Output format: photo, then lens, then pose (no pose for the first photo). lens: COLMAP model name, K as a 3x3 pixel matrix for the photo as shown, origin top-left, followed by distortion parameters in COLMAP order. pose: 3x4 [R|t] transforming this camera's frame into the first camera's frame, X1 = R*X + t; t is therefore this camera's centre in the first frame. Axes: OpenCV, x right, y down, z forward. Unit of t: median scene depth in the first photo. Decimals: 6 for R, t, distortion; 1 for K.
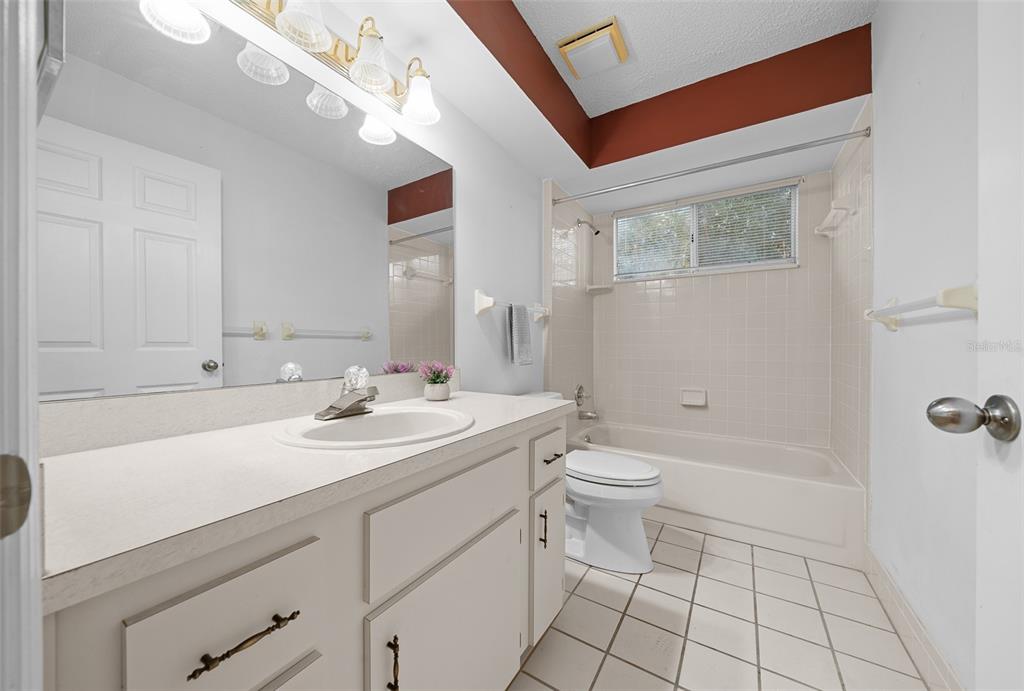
lens RADIAL K [[365.4, 0, 510.8], [0, 365.4, 347.5], [0, 0, 1]] dist [-0.008197, 0.000634]
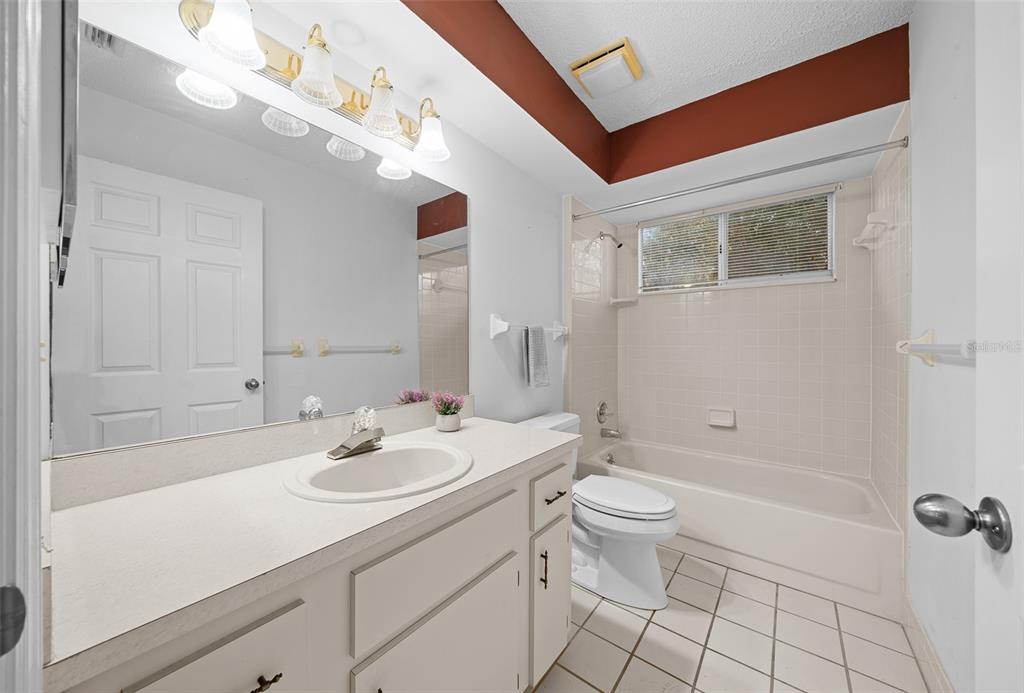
lens RADIAL K [[365.4, 0, 514.1], [0, 365.4, 343.4], [0, 0, 1]] dist [-0.008197, 0.000634]
pose [[0.995596, -0.008432, -0.093369, 0.073032], [0.007978, 0.999954, -0.005231, -0.084143], [0.093409, 0.004463, 0.995618, -0.009082]]
